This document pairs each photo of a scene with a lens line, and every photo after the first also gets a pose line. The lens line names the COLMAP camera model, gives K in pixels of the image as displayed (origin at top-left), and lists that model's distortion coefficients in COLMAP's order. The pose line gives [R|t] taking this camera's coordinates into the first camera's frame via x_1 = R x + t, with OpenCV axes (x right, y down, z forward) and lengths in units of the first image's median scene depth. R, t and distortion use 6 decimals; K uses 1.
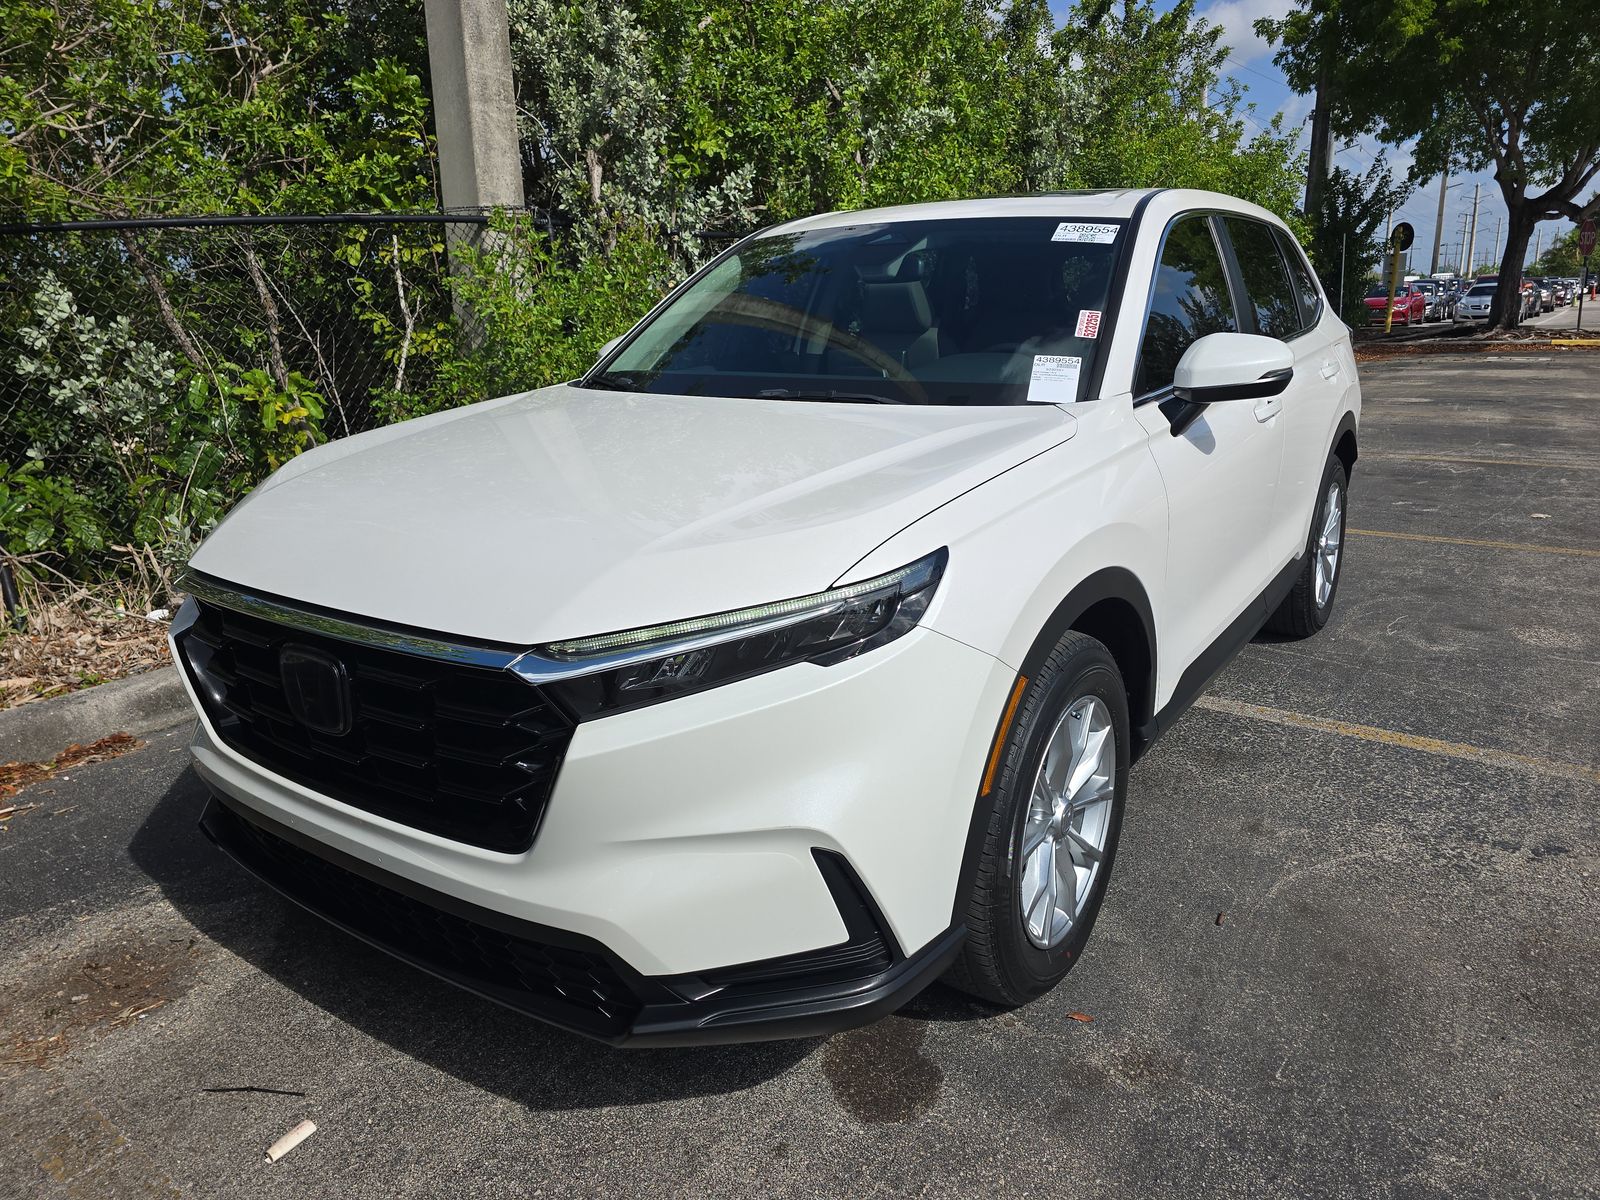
lens RADIAL K [[1068.7, 0, 808.6], [0, 1068.7, 596.3], [0, 0, 1]] dist [0.037497, -0.029364]
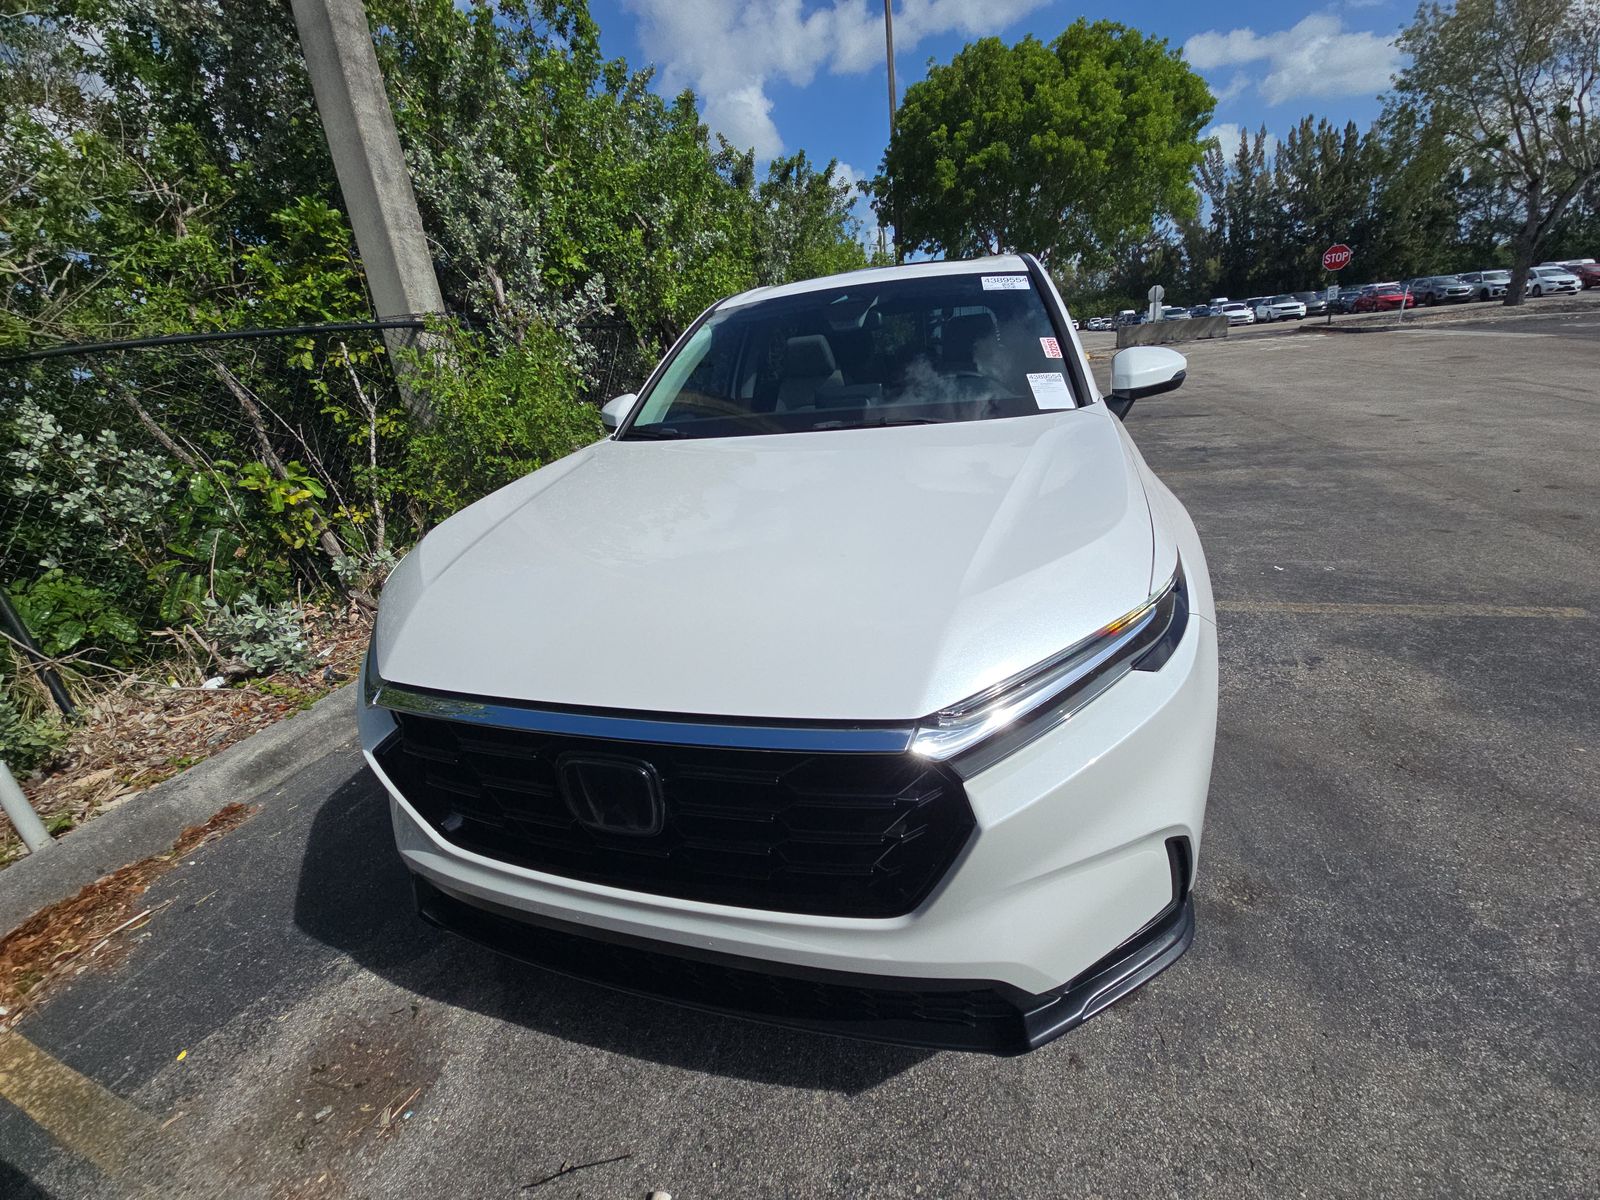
lens RADIAL K [[646.2, 0, 806.1], [0, 646.2, 597.0], [0, 0, 1]] dist [0.002085, -0.002565]
pose [[0.951498, -0.175944, 0.252378, -0.137947], [0.157067, 0.983176, 0.093250, -0.035402], [-0.264539, -0.049087, 0.963125, 0.144463]]
